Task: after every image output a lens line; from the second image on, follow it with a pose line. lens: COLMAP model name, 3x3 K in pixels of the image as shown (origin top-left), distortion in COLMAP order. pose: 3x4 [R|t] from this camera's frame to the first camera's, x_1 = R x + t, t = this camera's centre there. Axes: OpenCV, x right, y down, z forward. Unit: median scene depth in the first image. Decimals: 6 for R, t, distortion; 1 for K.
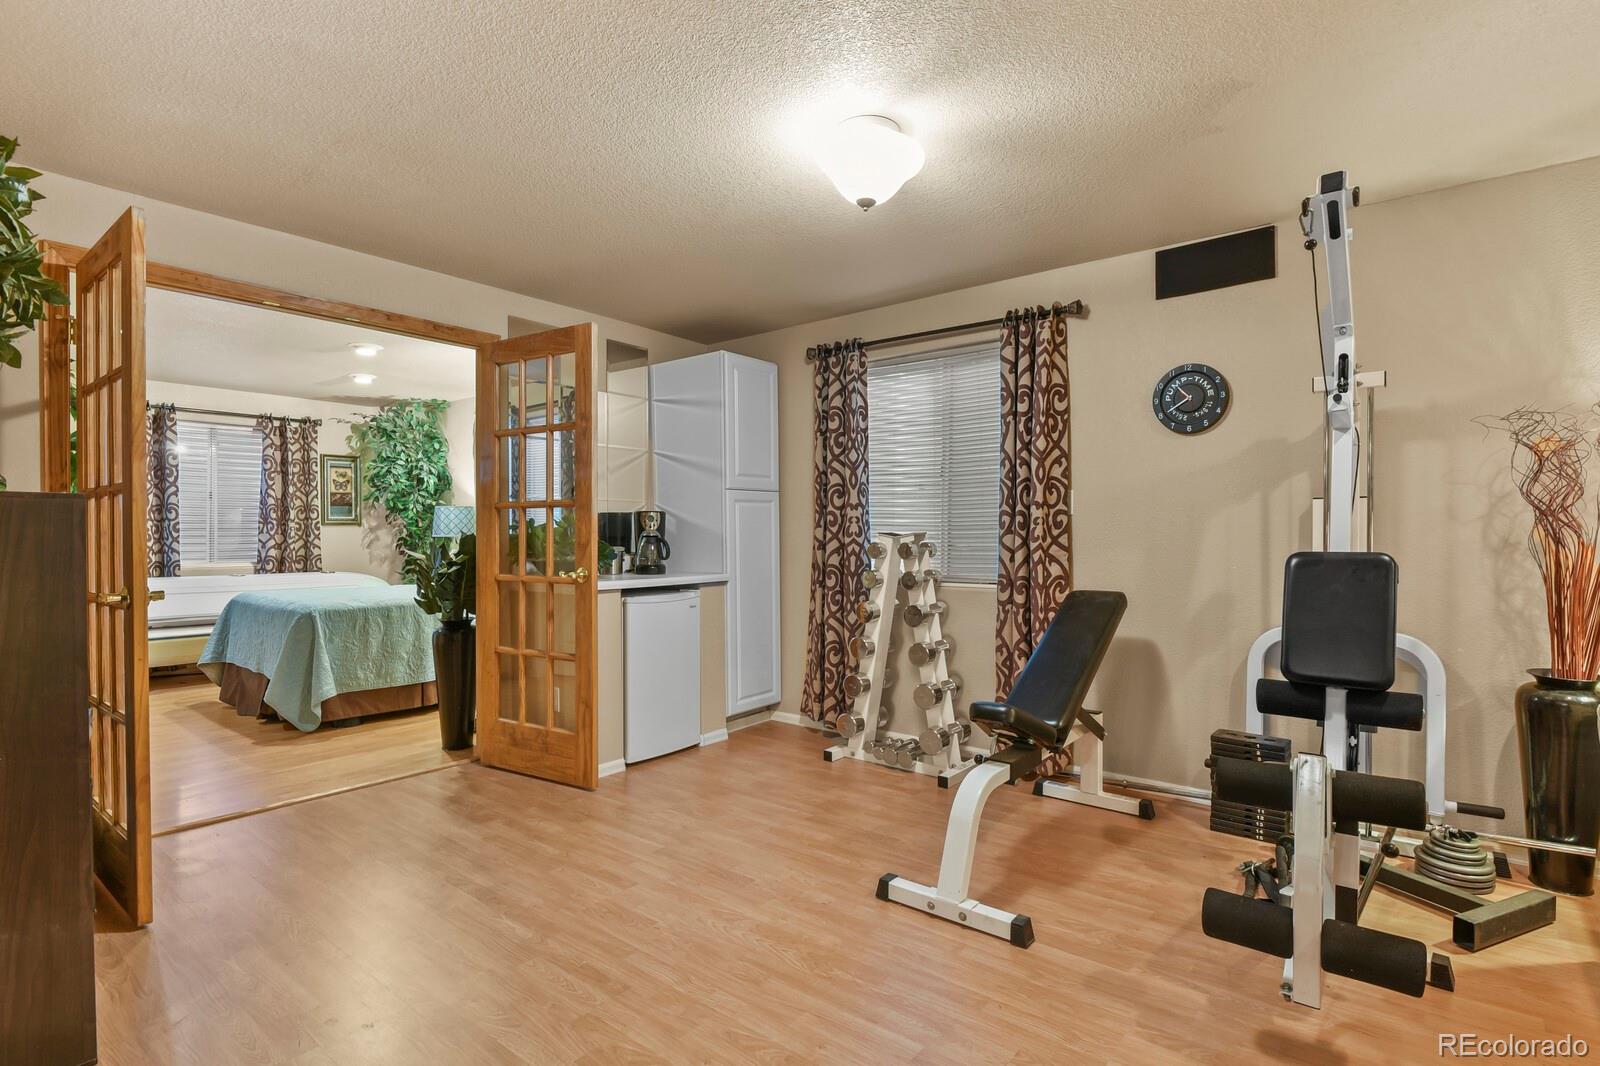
lens RADIAL K [[774.8, 0, 802.2], [0, 774.8, 539.4], [0, 0, 1]] dist [-0.014234, -0.001948]
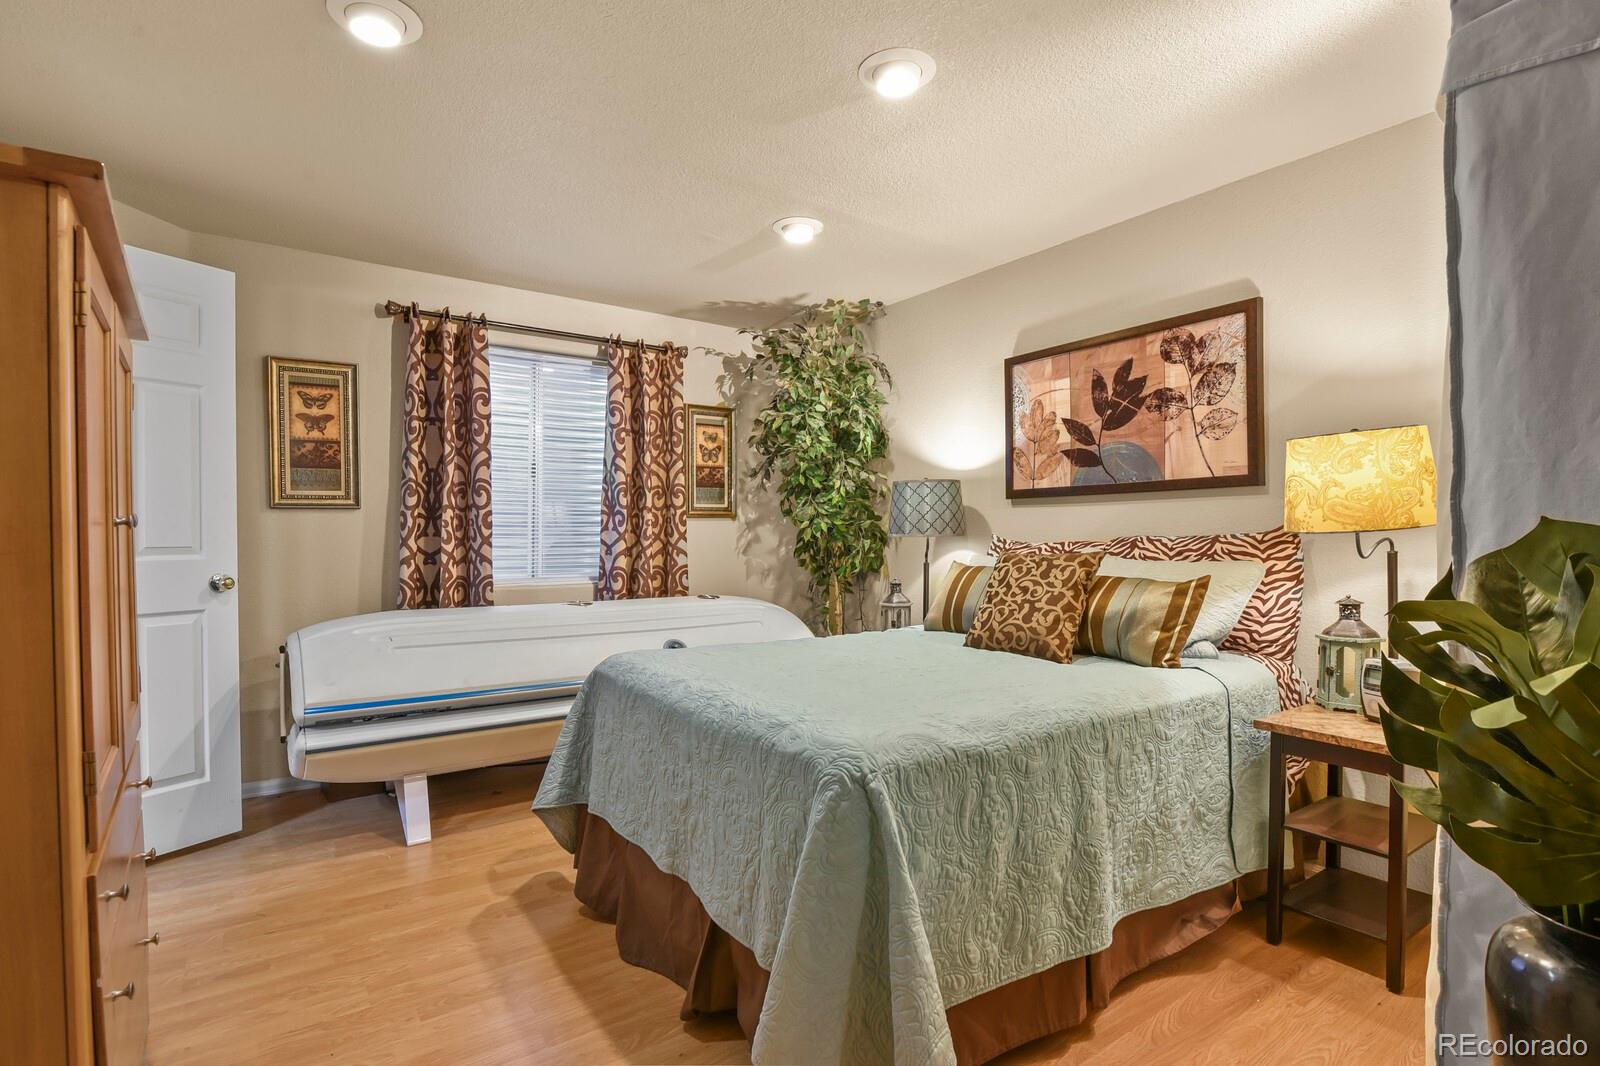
lens RADIAL K [[774.8, 0, 805.6], [0, 774.8, 535.4], [0, 0, 1]] dist [-0.014234, -0.001948]
pose [[0.961053, 0.002159, -0.276354, -0.371423], [-0.002908, 0.999993, -0.002300, -0.002964], [0.276348, 0.003014, 0.961053, 0.441894]]
